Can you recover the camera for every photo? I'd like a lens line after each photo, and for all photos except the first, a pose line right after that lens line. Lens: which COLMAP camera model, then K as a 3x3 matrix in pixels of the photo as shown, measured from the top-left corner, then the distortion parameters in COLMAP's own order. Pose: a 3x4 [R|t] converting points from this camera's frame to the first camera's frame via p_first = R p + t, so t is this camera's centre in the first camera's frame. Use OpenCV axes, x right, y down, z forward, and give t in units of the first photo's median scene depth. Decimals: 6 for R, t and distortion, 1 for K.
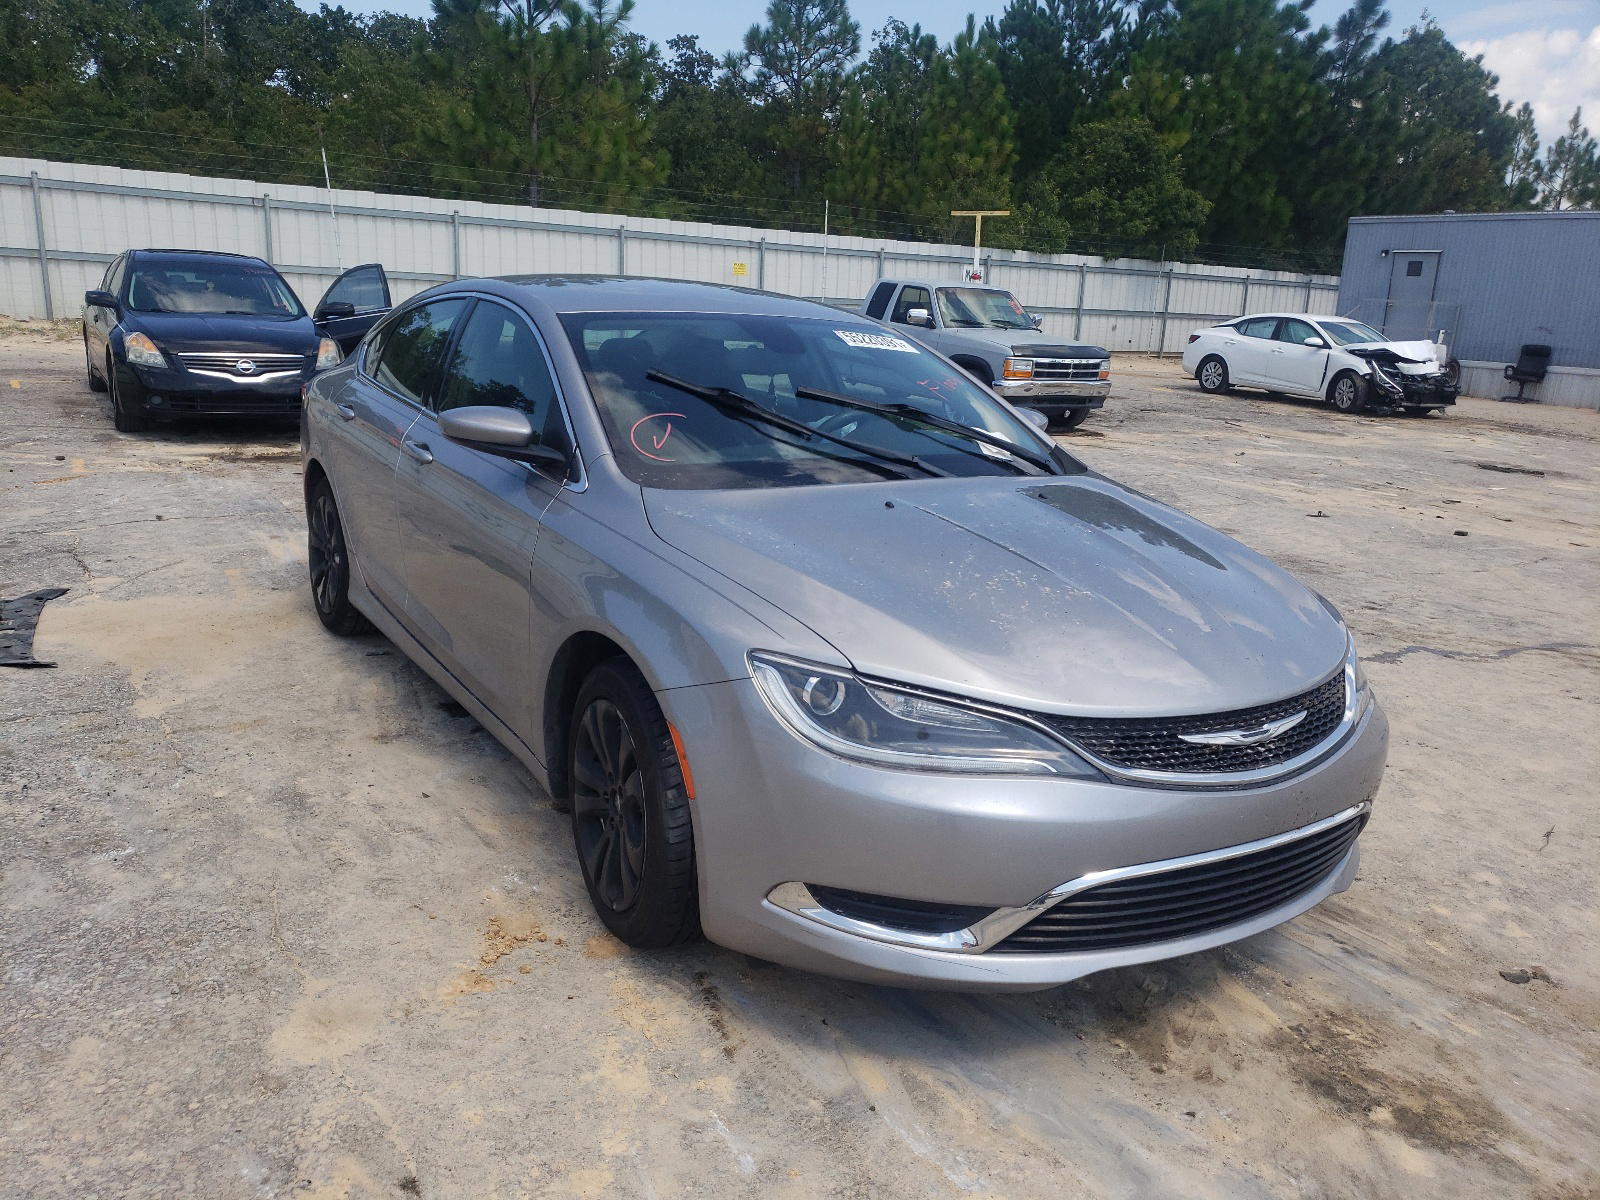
lens RADIAL K [[1123.4, 0, 772.2], [0, 1123.4, 598.1], [0, 0, 1]] dist [-0.009103, 0.034408]
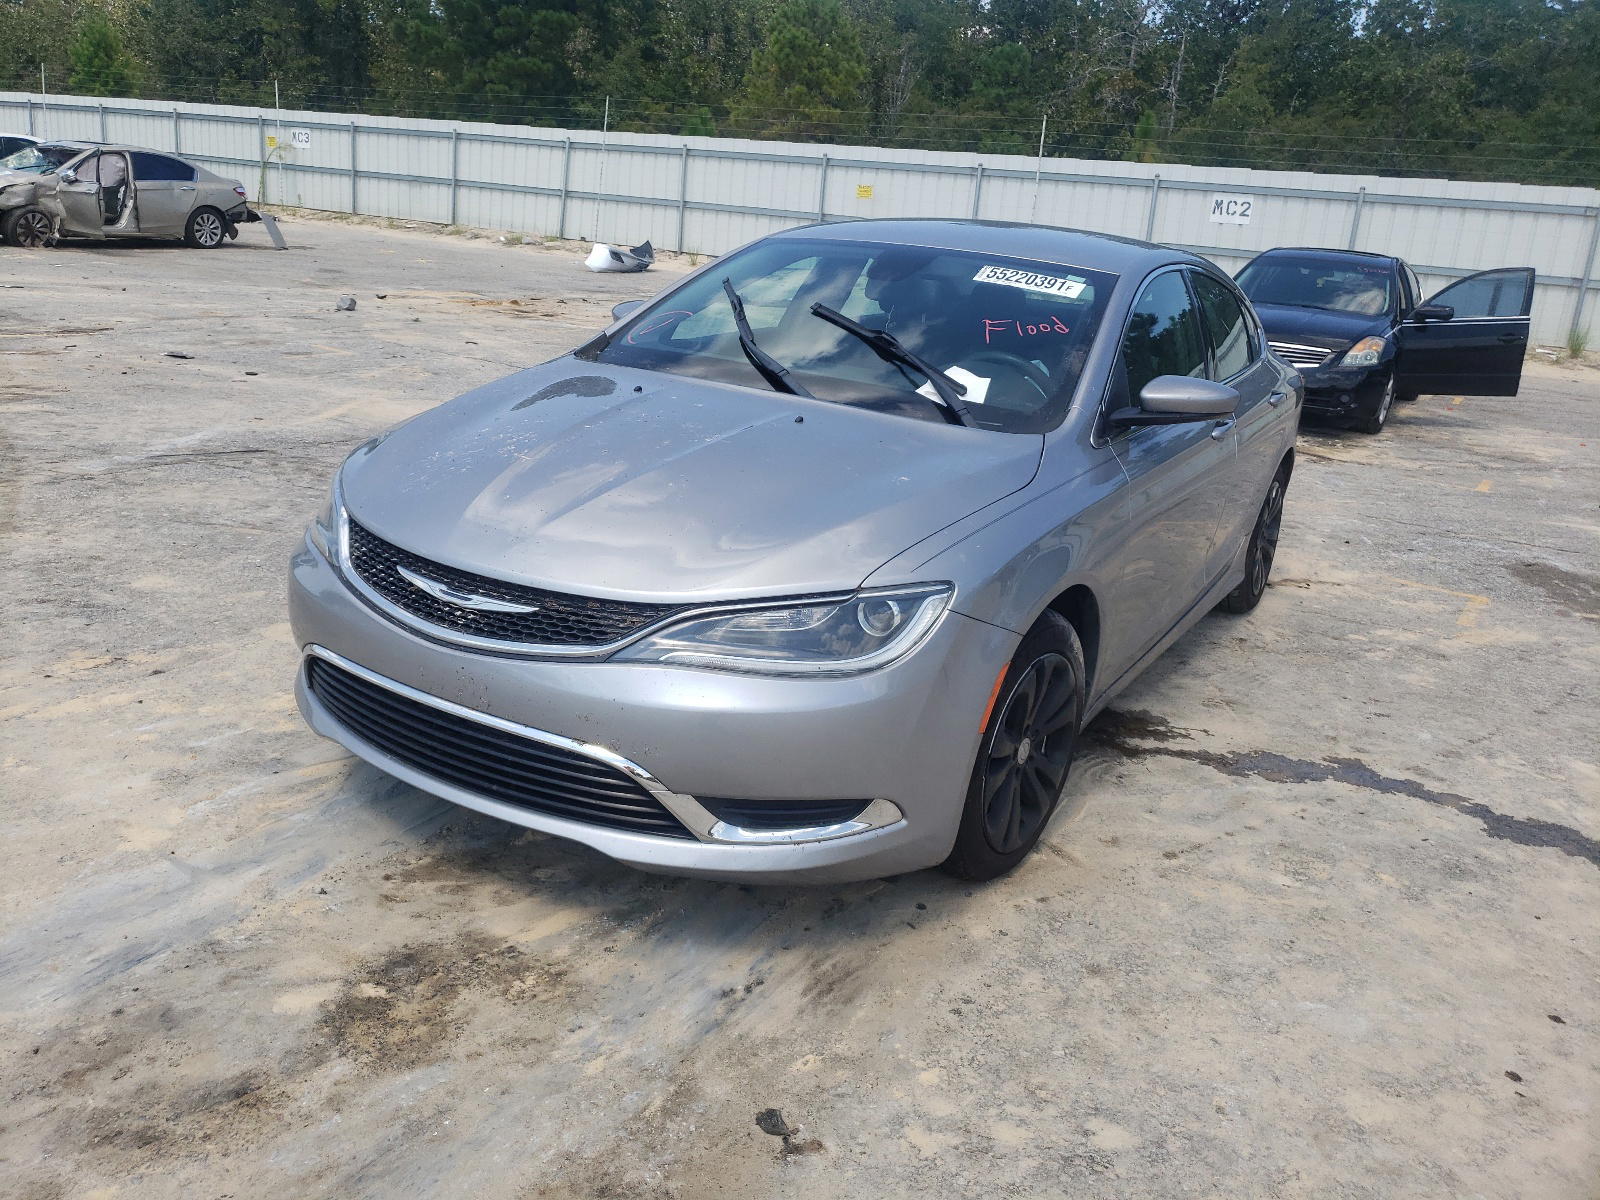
lens RADIAL K [[1123.4, 0, 772.2], [0, 1123.4, 598.1], [0, 0, 1]] dist [-0.009103, 0.034408]
pose [[0.516948, 0.268074, -0.812958, 1.303170], [-0.277412, 0.950910, 0.137162, -0.085707], [0.809820, 0.154618, 0.565937, 0.624556]]
